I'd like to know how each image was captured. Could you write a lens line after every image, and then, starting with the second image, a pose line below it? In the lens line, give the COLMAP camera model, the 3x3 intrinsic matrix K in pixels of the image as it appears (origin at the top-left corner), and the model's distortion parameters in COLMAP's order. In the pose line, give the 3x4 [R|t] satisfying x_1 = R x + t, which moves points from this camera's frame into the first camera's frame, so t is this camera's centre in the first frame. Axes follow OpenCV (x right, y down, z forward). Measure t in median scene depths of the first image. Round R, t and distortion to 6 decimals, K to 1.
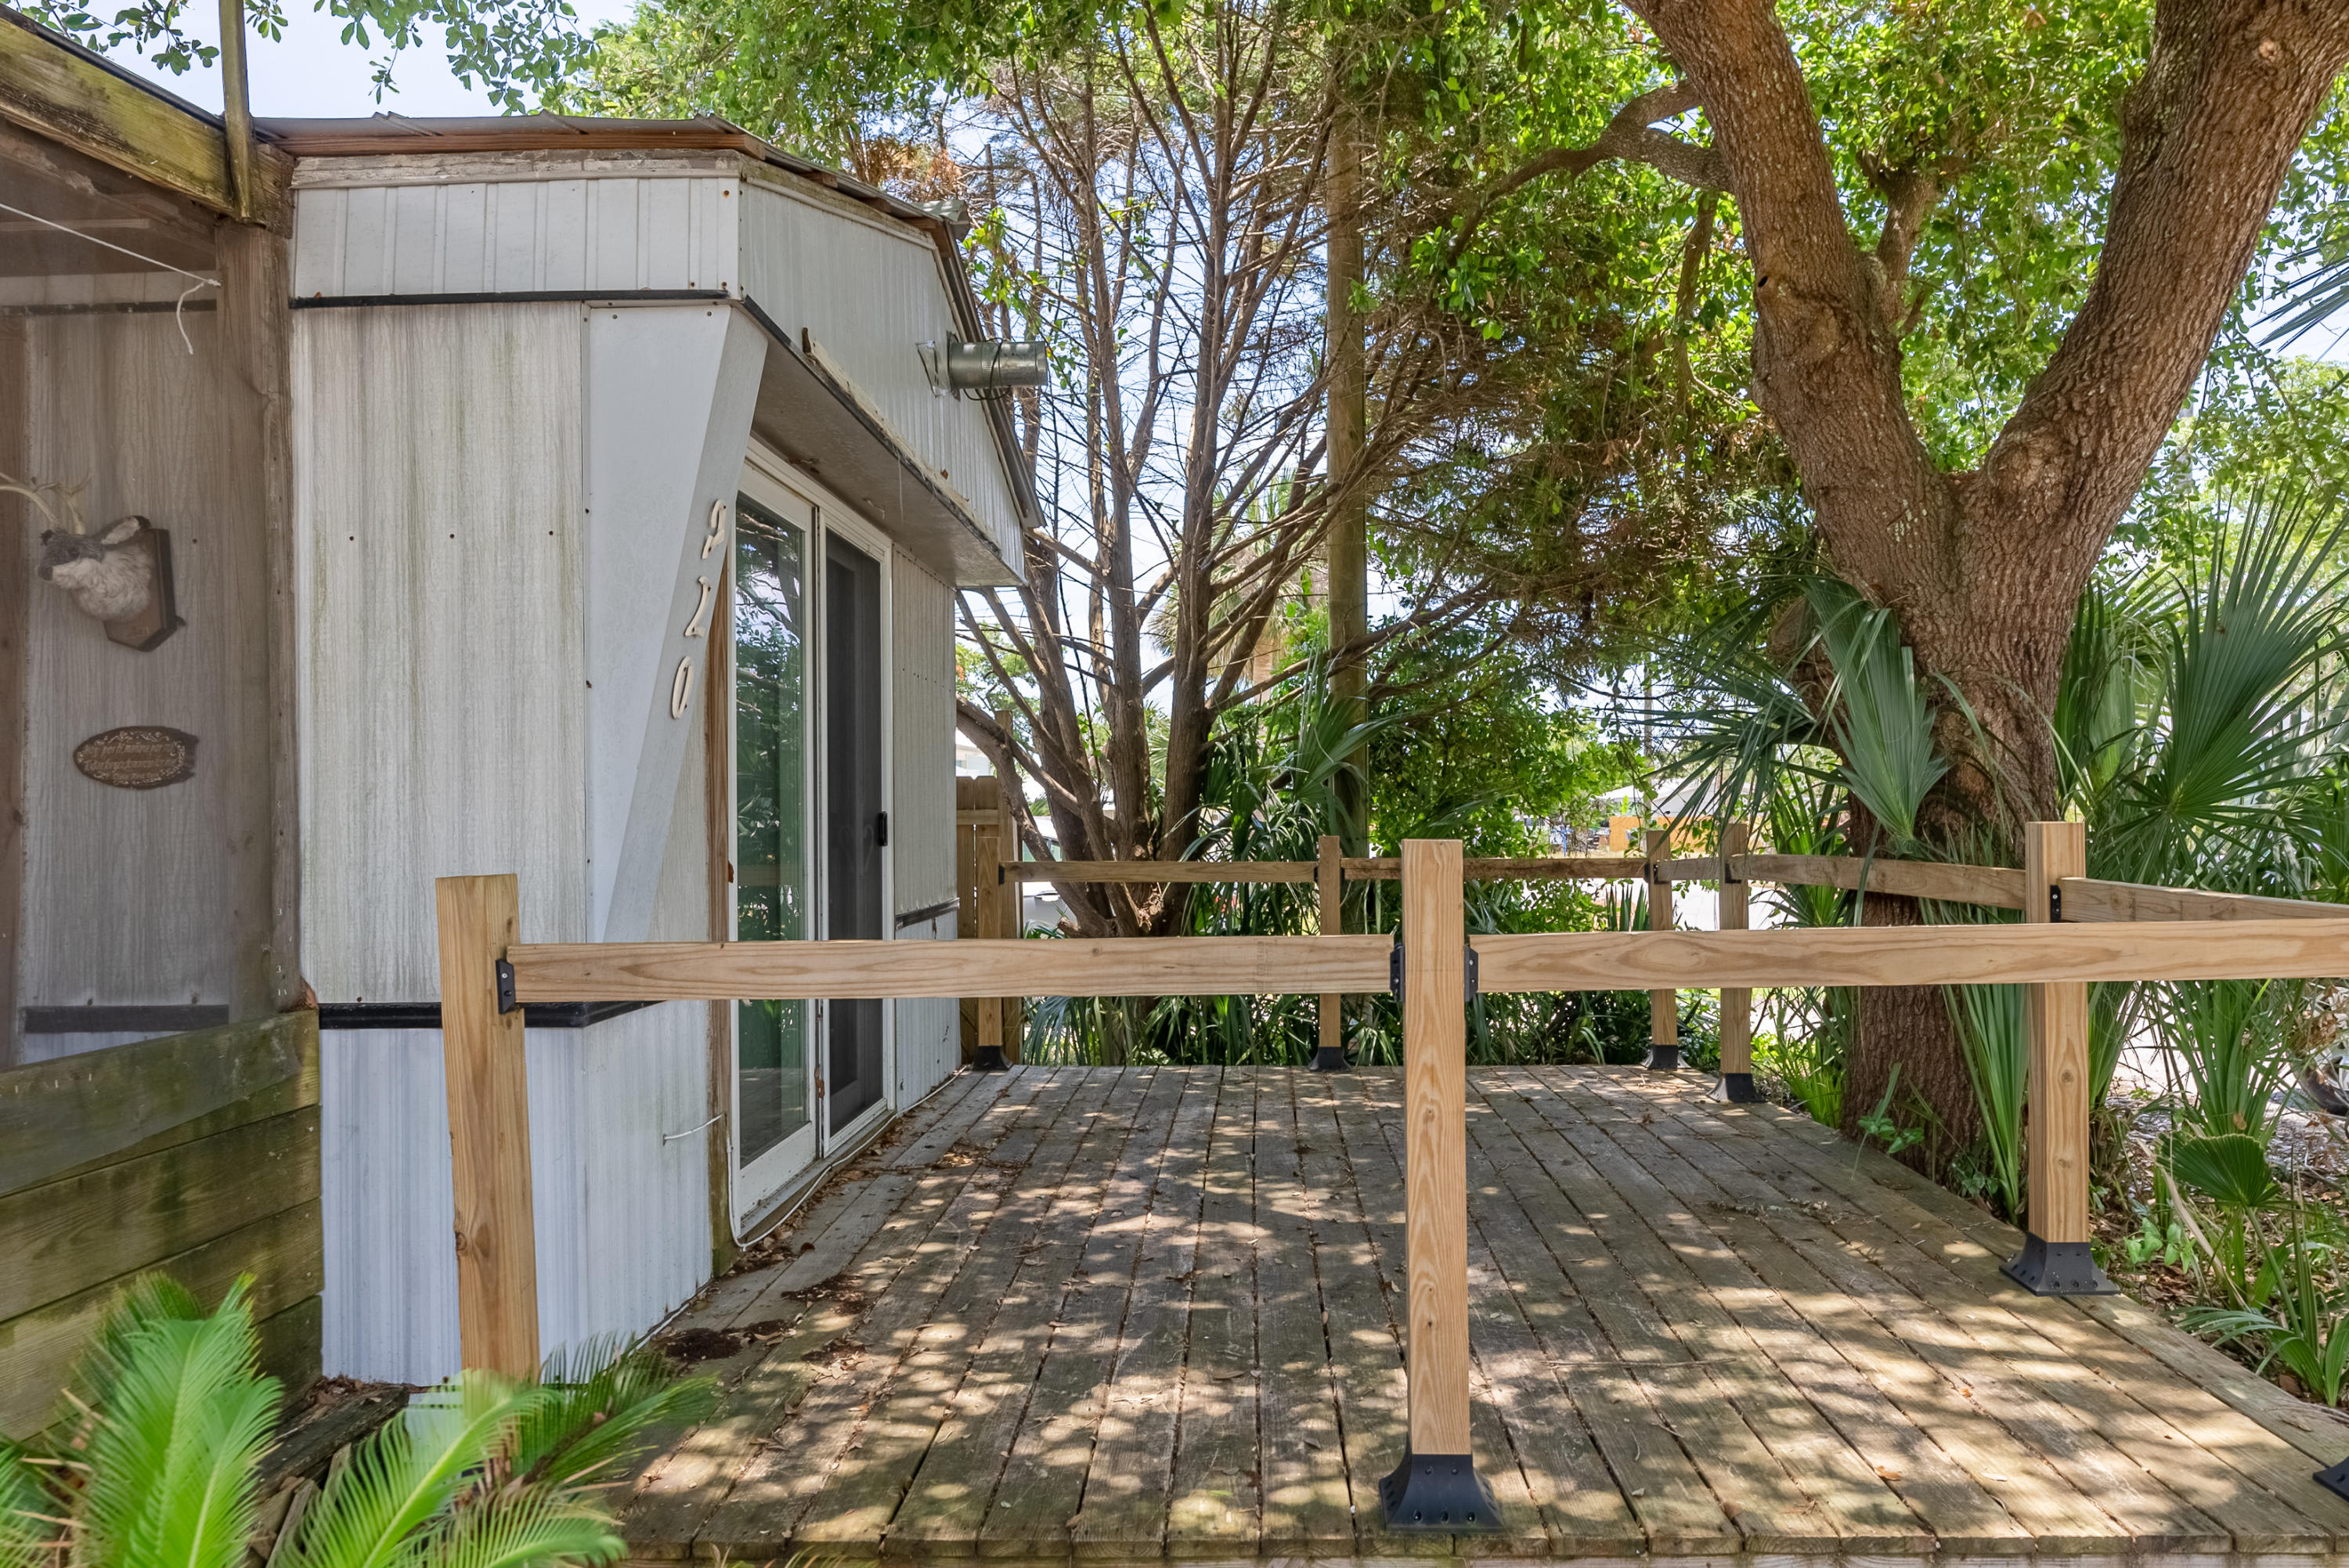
lens RADIAL K [[1694.0, 0, 1176.0], [0, 1694.0, 793.0], [0, 0, 1]] dist [0.004519, 0.000089]
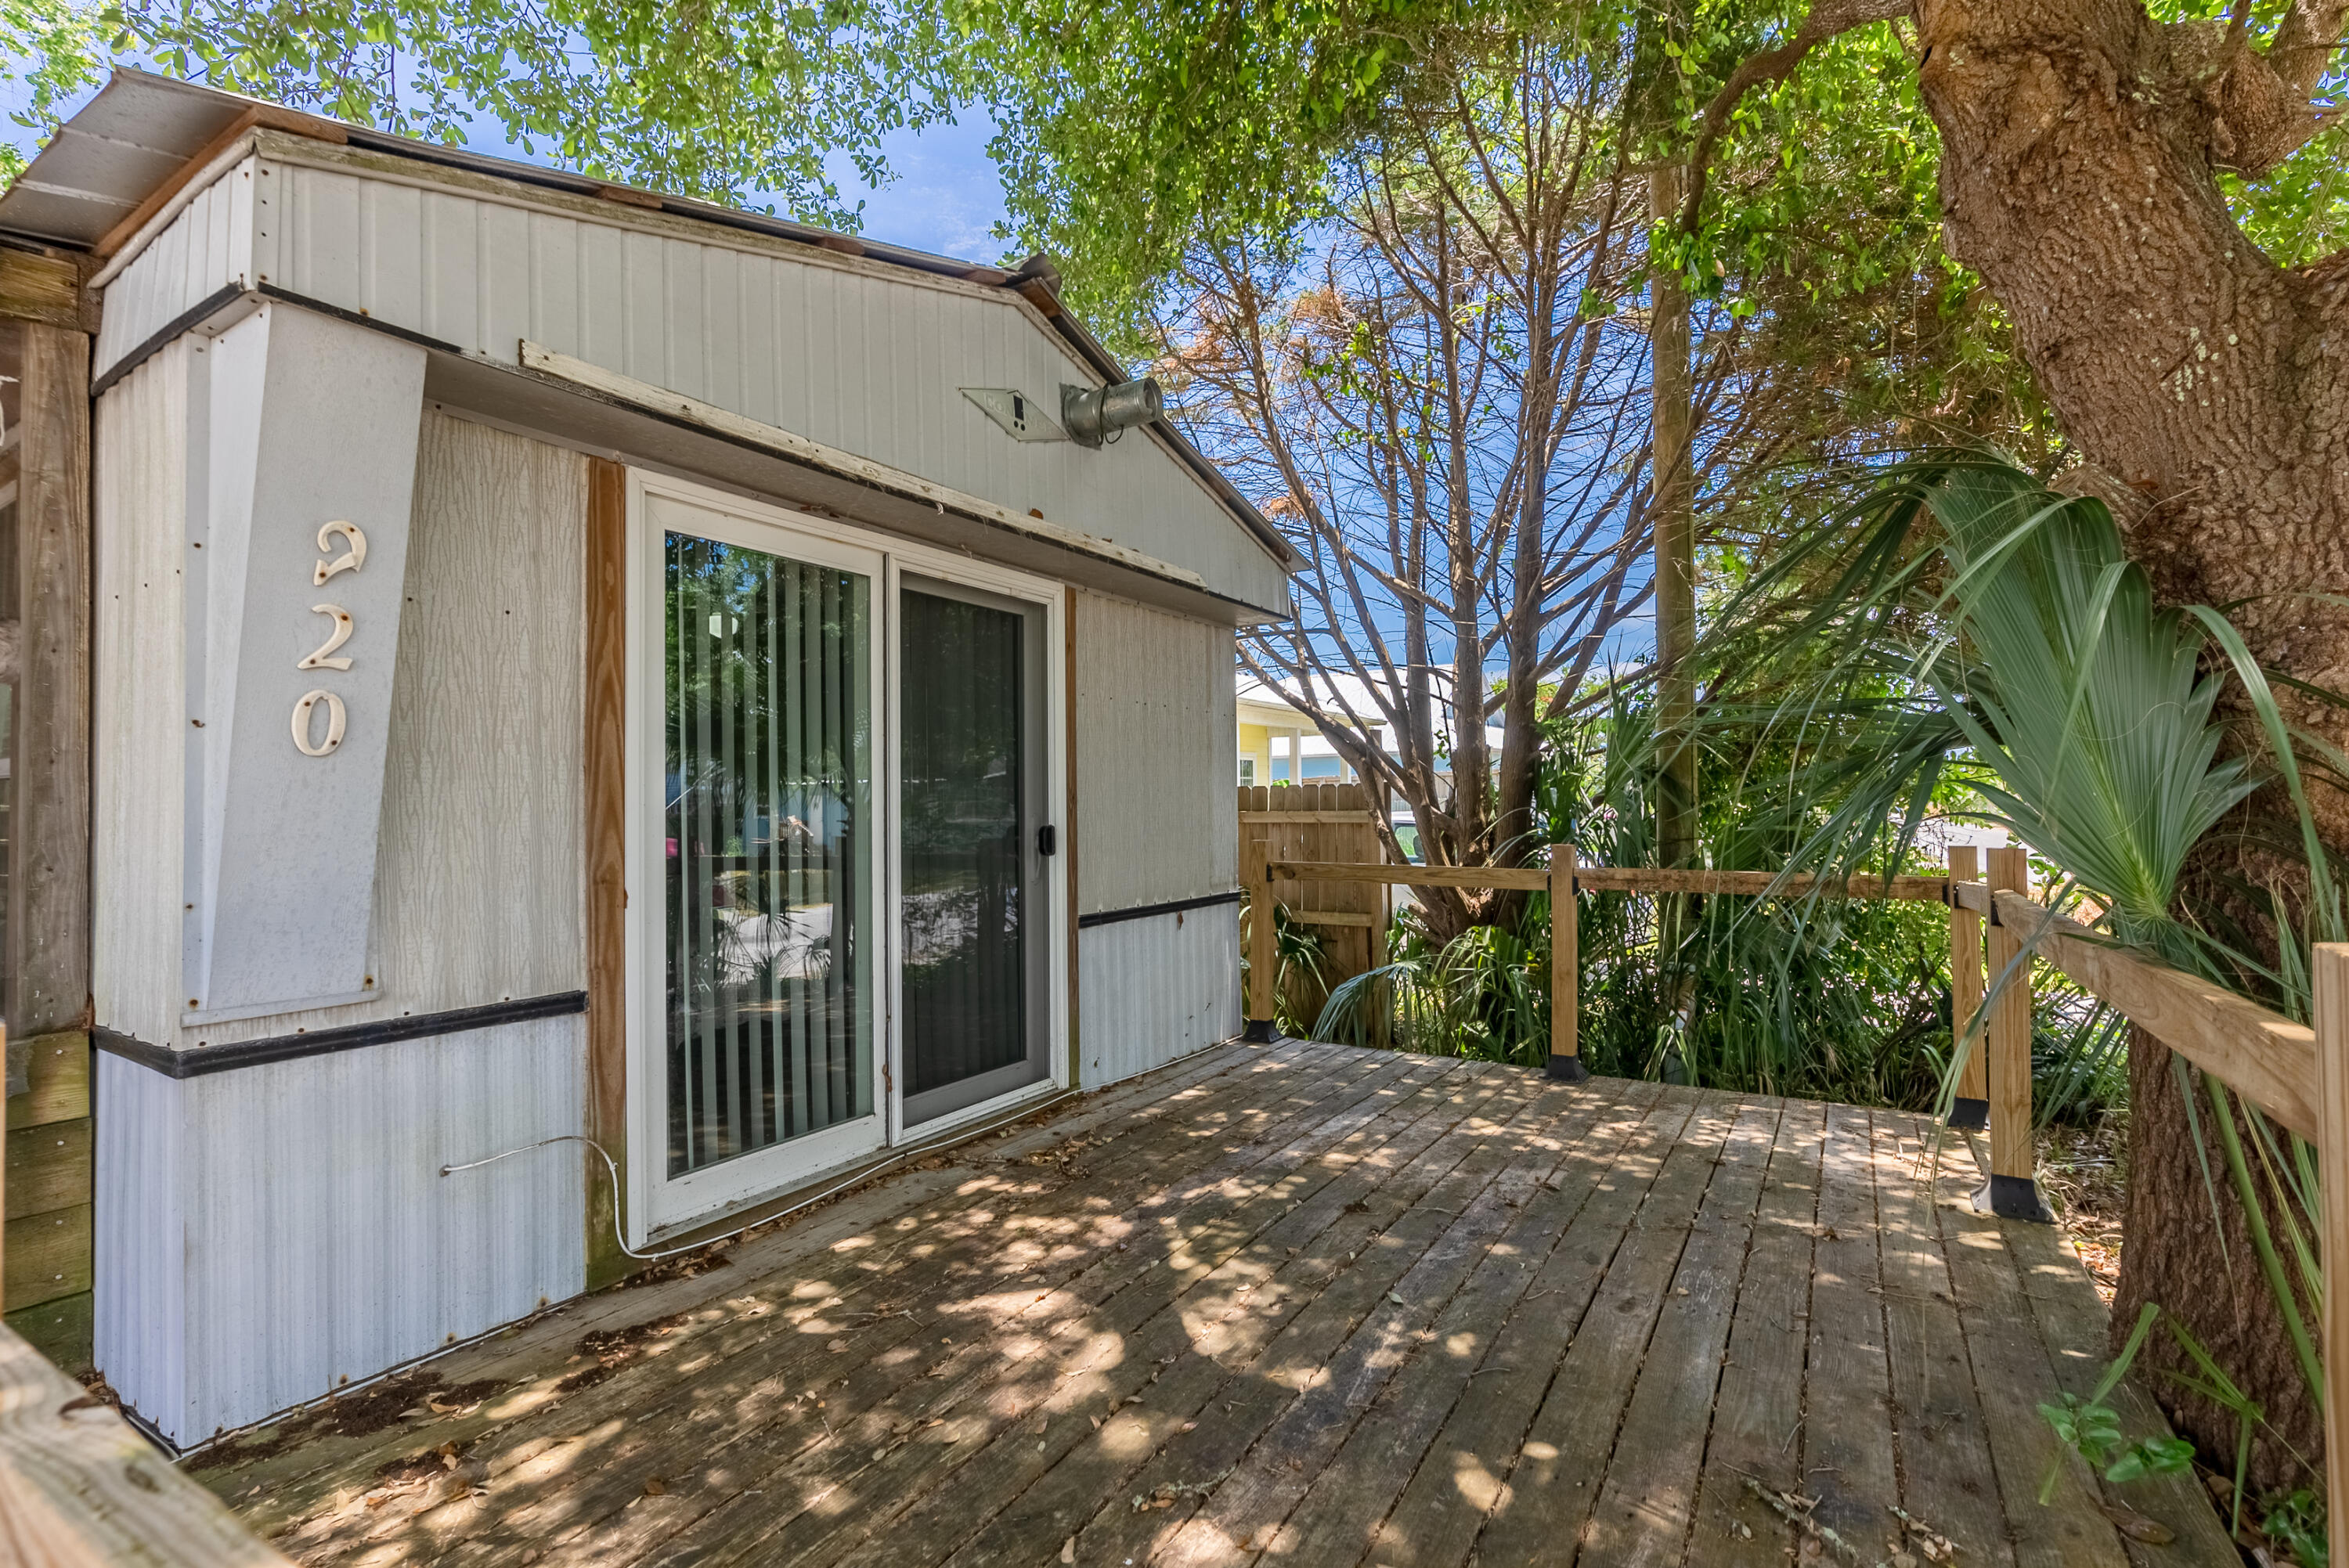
lens RADIAL K [[1071.1, 0, 1175.0], [0, 1071.1, 784.4], [0, 0, 1]] dist [0.000488, -0.000101]
pose [[0.873694, -0.008673, -0.486399, 0.348008], [0.007971, 0.999962, -0.003512, -0.017945], [0.486411, -0.000809, 0.873730, 0.581805]]
